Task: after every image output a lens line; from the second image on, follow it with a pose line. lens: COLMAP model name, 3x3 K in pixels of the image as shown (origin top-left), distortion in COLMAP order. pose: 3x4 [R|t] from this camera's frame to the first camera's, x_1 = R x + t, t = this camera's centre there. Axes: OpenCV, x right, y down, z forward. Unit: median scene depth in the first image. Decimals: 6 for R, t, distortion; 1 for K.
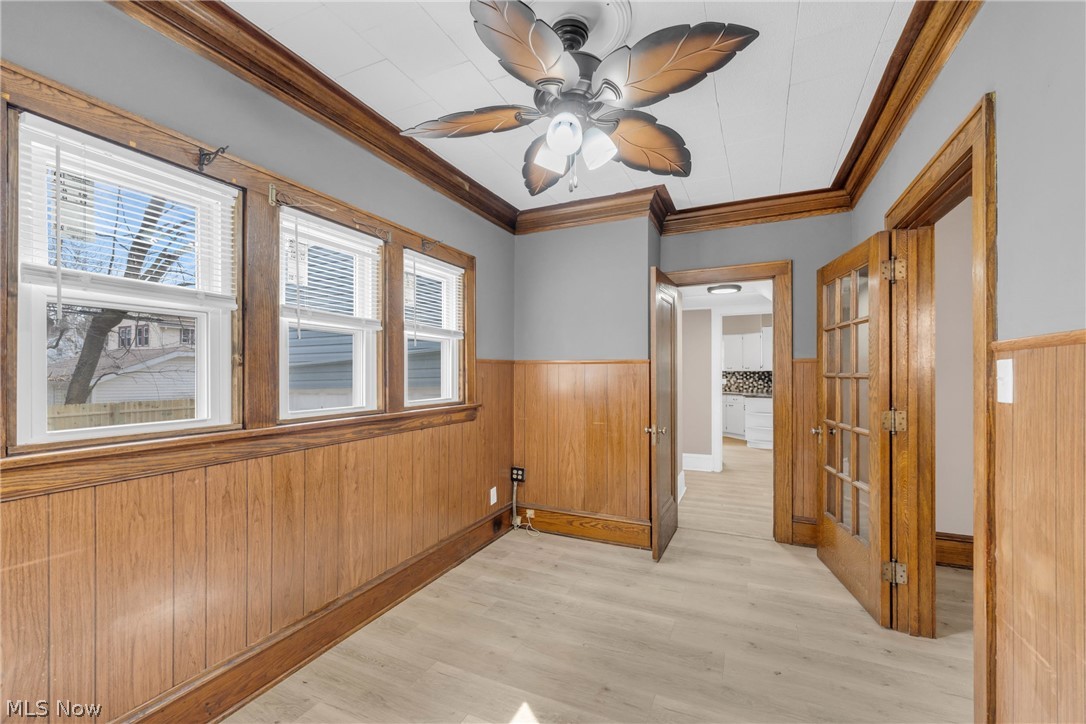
lens RADIAL K [[454.7, 0, 537.7], [0, 454.7, 370.7], [0, 0, 1]] dist [0.031070, 0.000123]
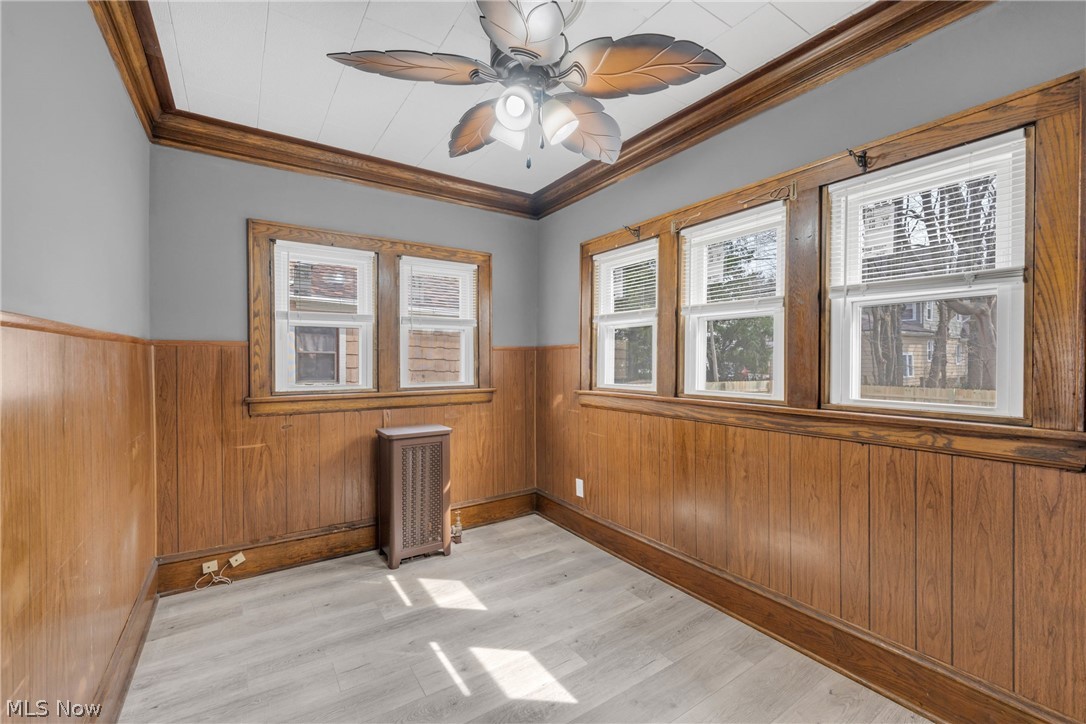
lens RADIAL K [[454.7, 0, 537.9], [0, 454.7, 359.5], [0, 0, 1]] dist [0.031070, 0.000123]
pose [[-0.487343, 0.005847, -0.873191, 0.683360], [0.004863, 0.999980, 0.003982, 0.002429], [0.873197, -0.002305, -0.487361, 1.121024]]
